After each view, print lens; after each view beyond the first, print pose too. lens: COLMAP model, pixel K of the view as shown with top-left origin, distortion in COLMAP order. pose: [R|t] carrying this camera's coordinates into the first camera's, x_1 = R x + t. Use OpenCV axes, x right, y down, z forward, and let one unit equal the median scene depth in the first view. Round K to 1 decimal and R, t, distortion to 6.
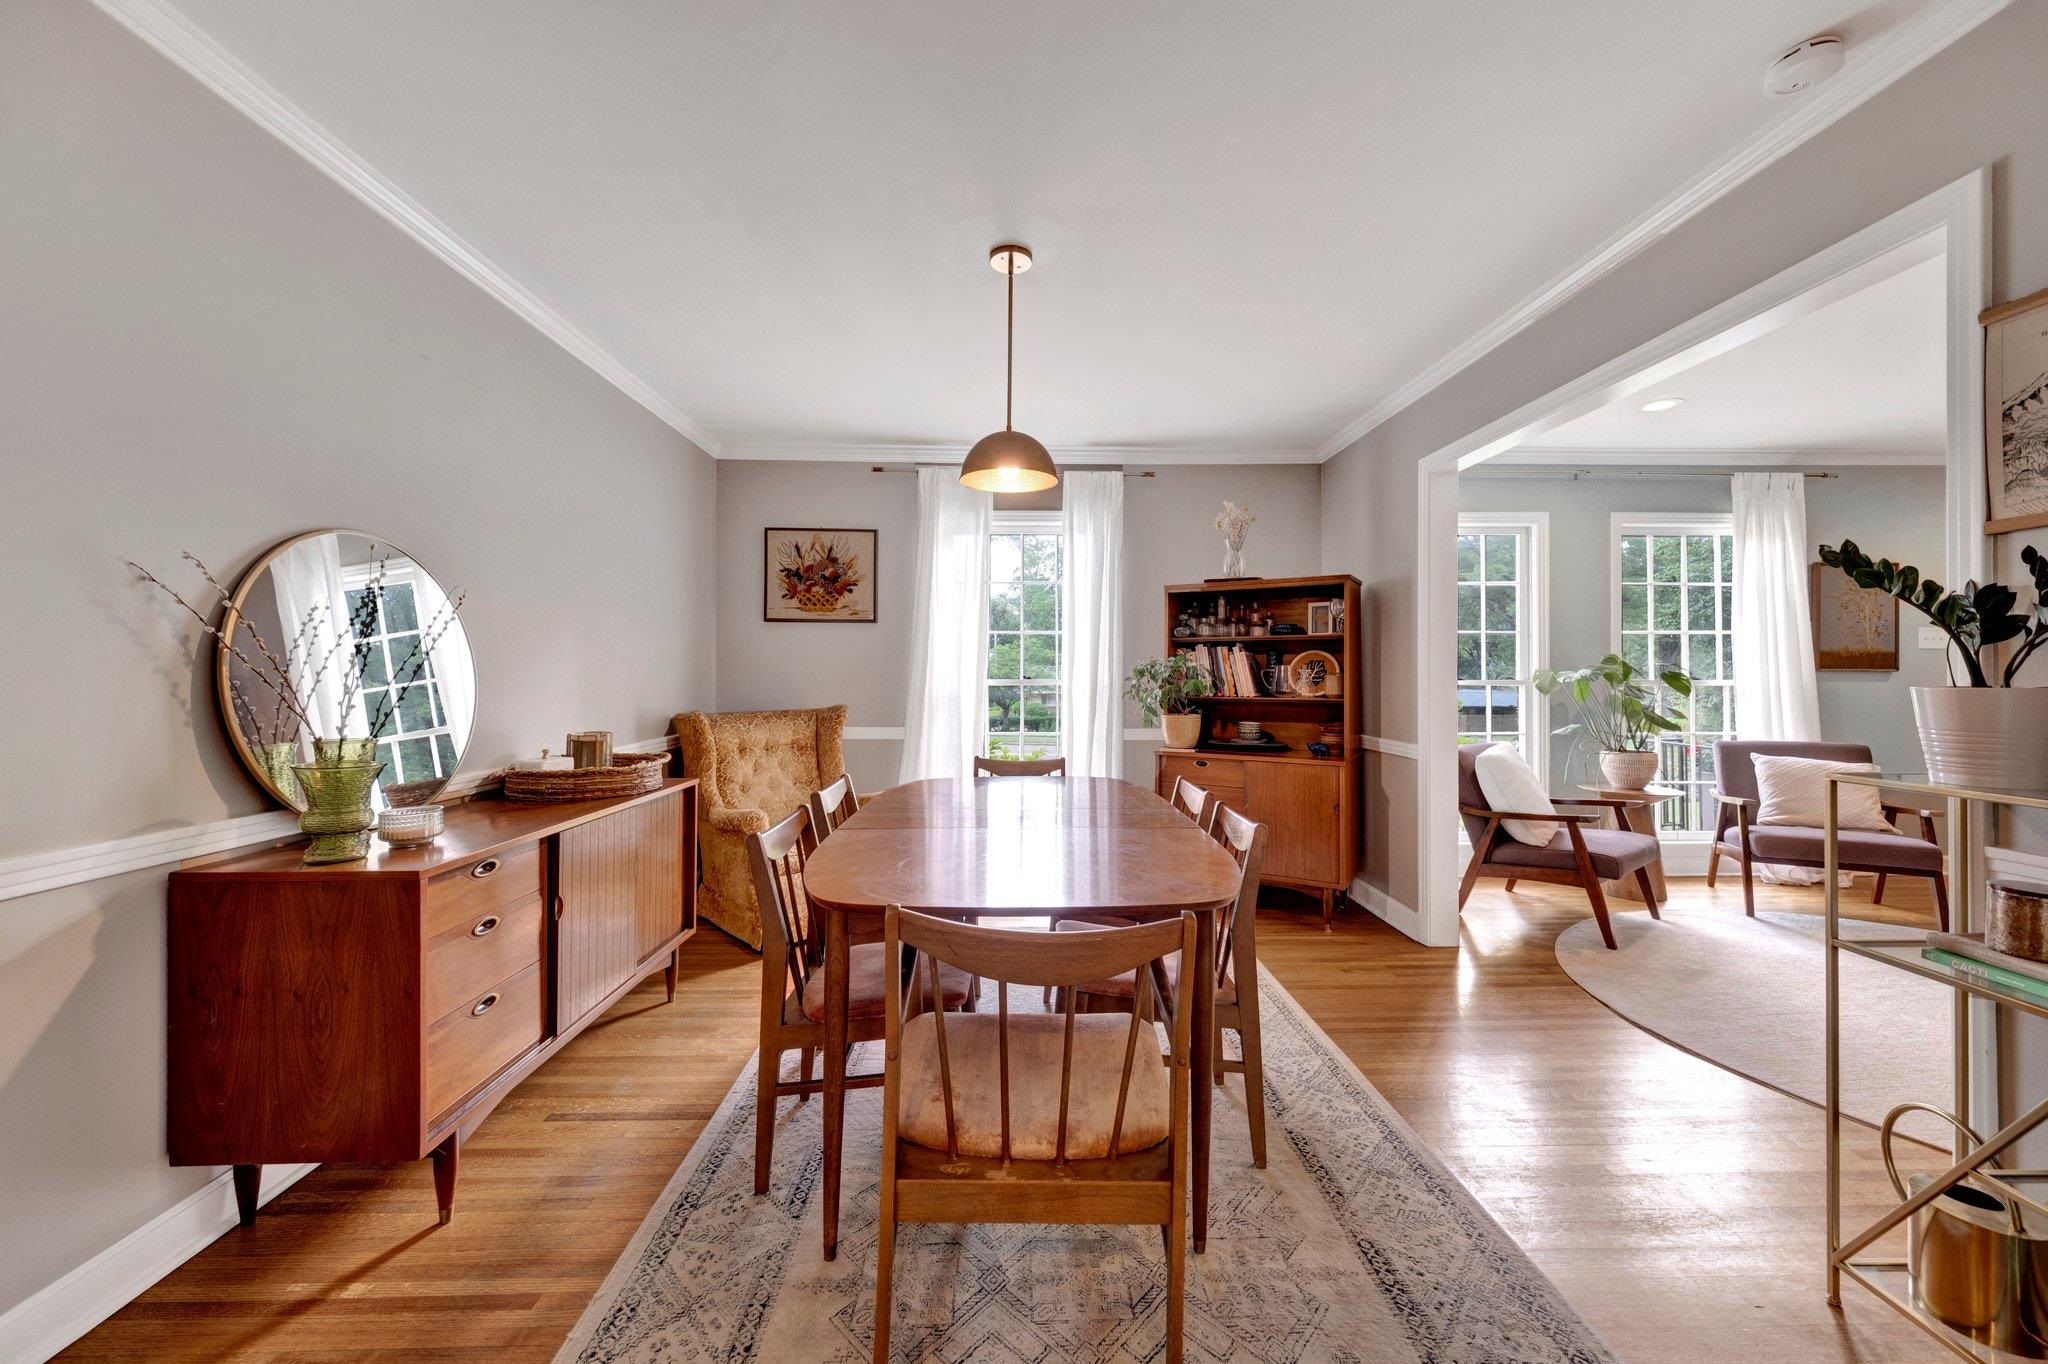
lens RADIAL K [[775.9, 0, 1039.8], [0, 775.9, 671.2], [0, 0, 1]] dist [0.012362, -0.003110]
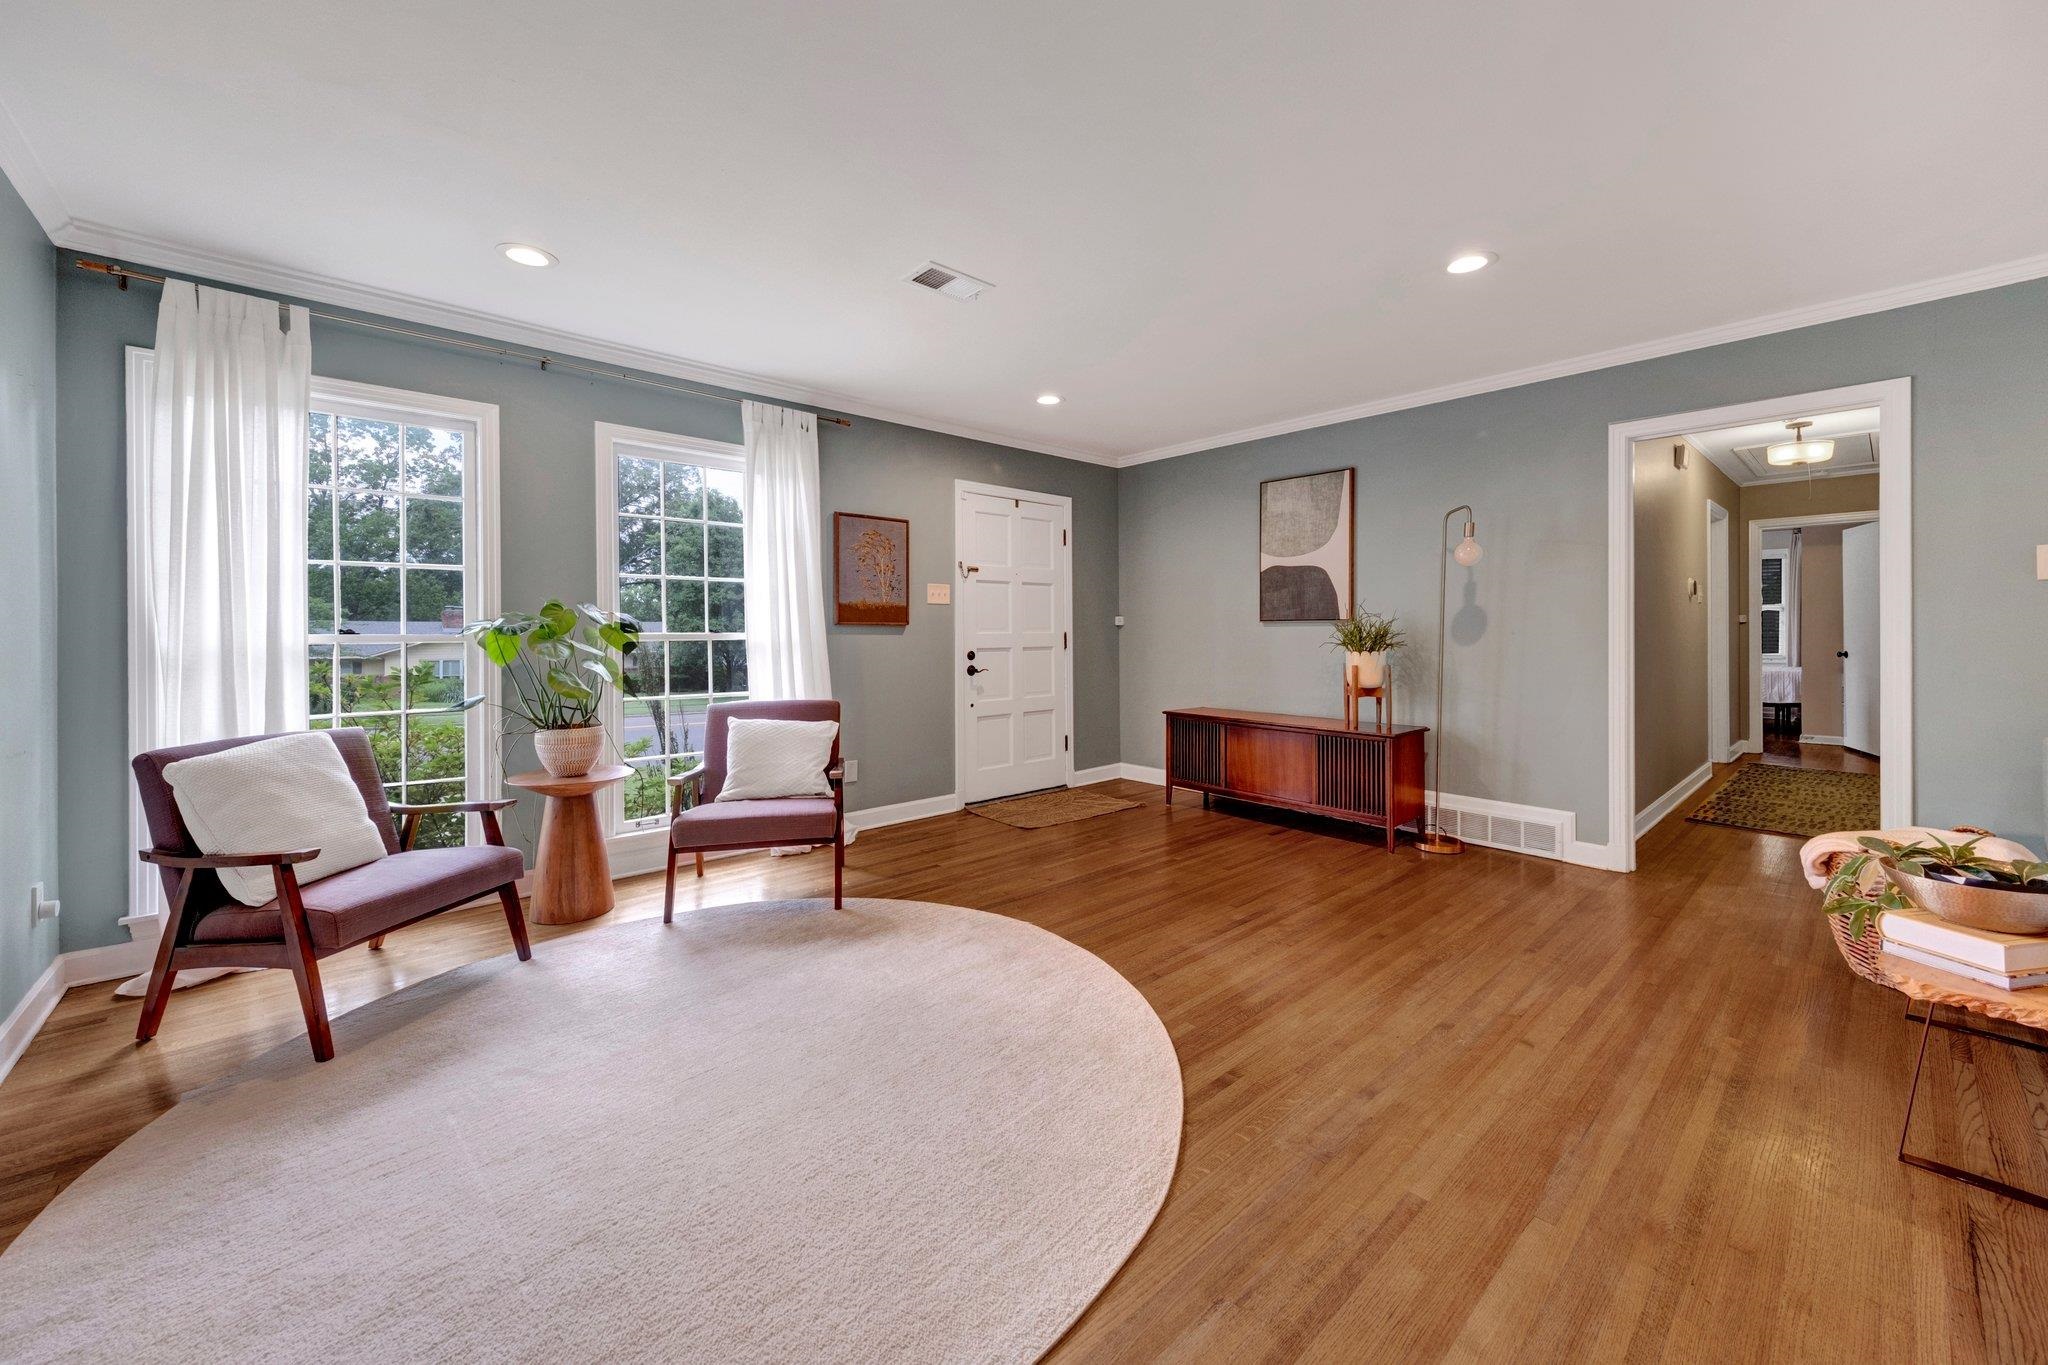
lens RADIAL K [[775.9, 0, 1052.8], [0, 775.9, 643.3], [0, 0, 1]] dist [0.012362, -0.003110]
pose [[0.749263, -0.010145, 0.662195, 0.567134], [-0.007911, 0.999674, 0.024266, -0.002126], [-0.662226, -0.023420, 0.748938, 0.101747]]
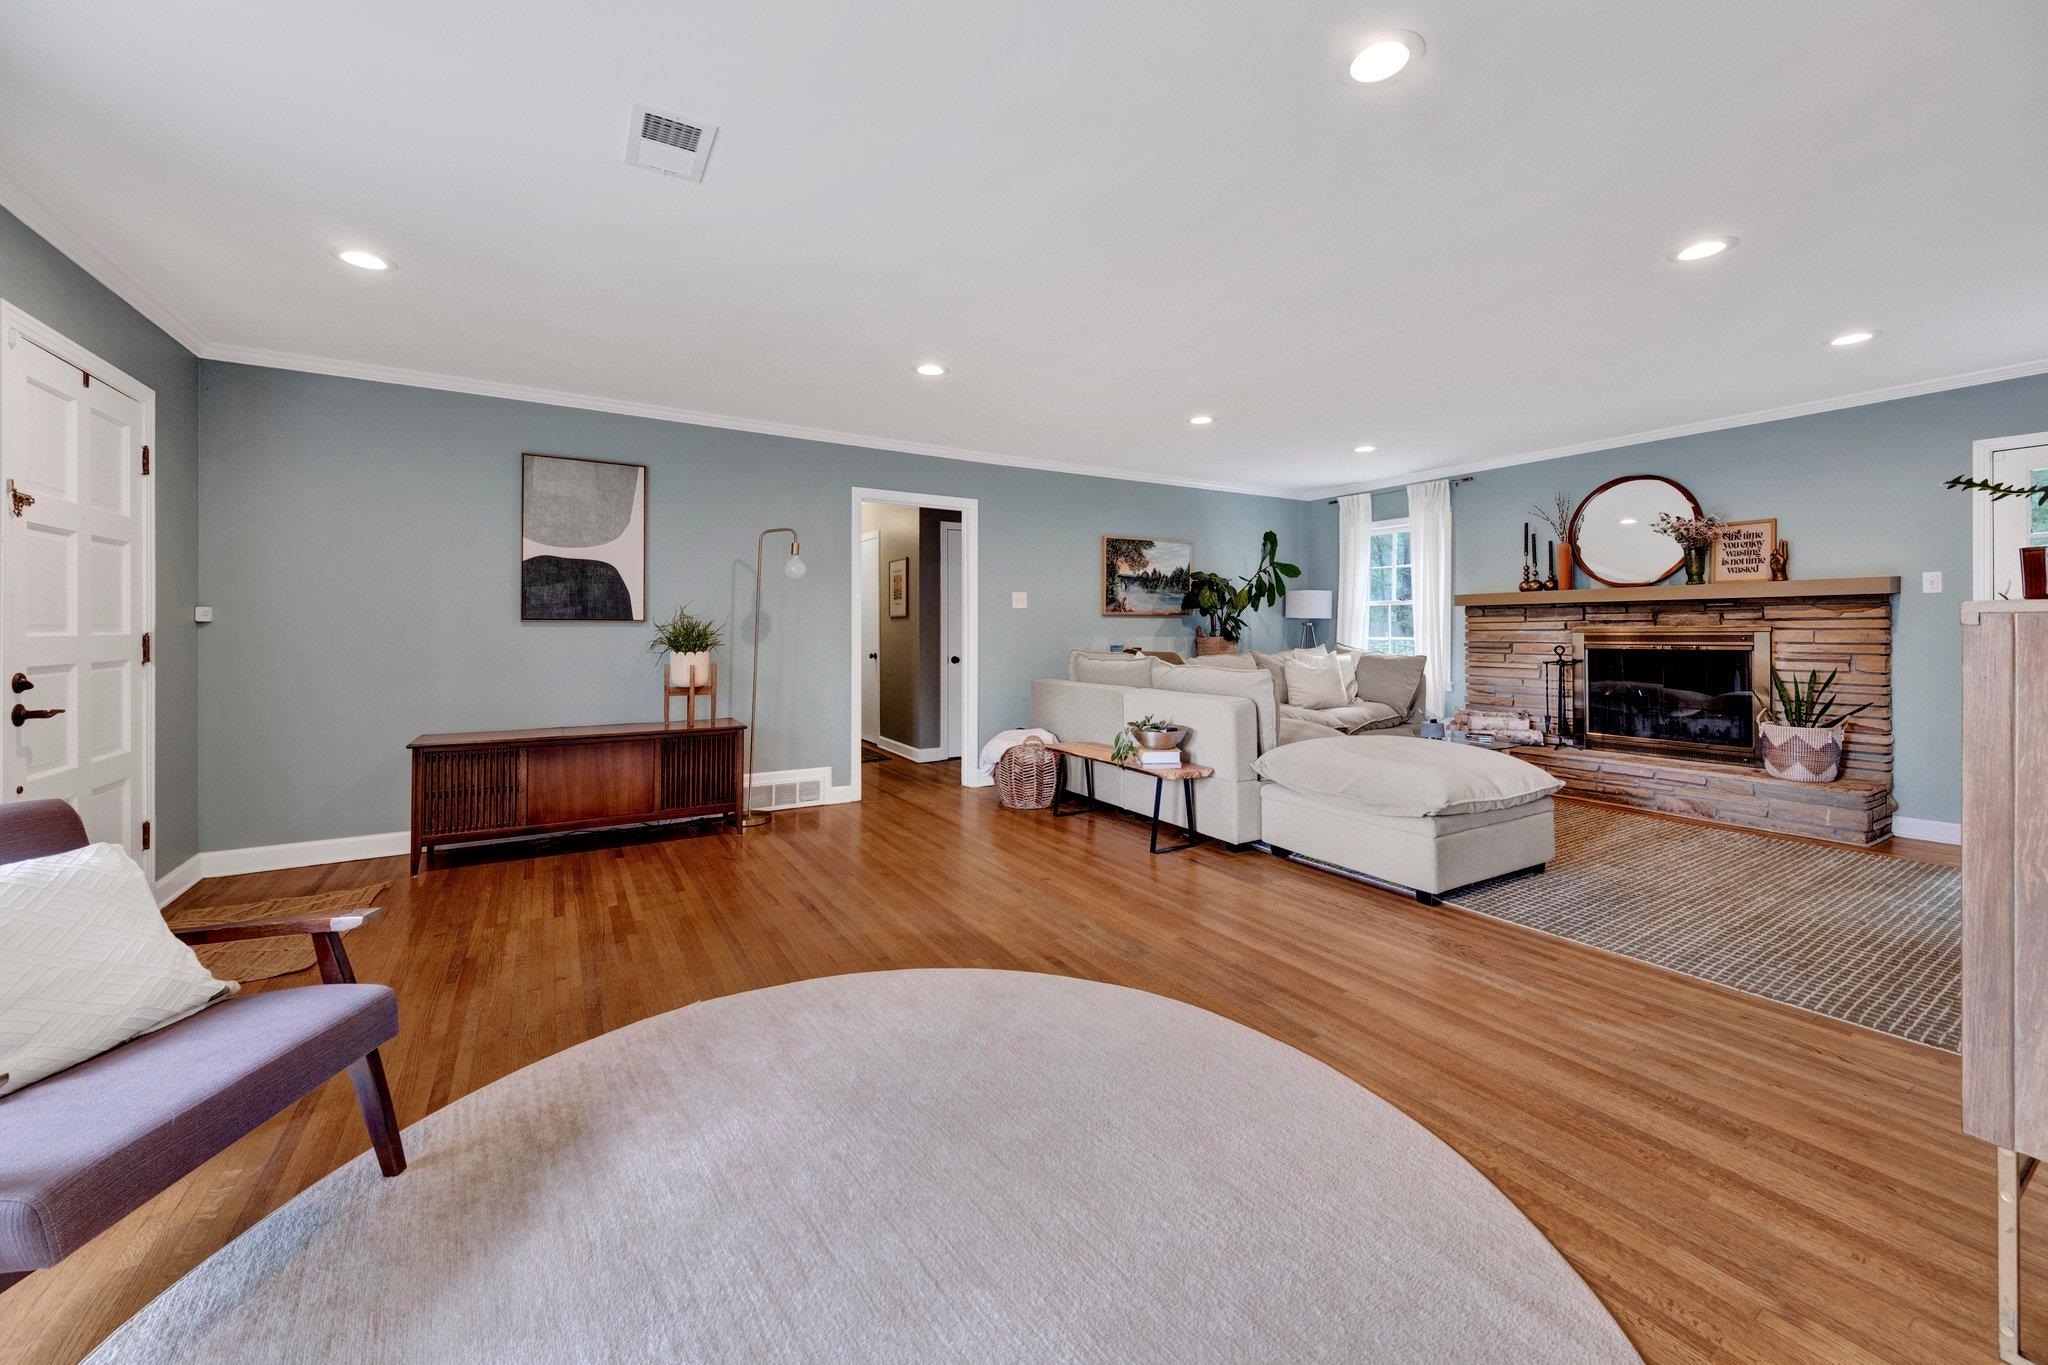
lens RADIAL K [[775.9, 0, 1016.5], [0, 775.9, 634.5], [0, 0, 1]] dist [0.012362, -0.003110]
pose [[-0.500457, -0.000240, 0.865762, 0.422891], [-0.009839, 0.999937, -0.005410, 0.007592], [-0.865706, -0.011226, -0.500428, 0.712586]]
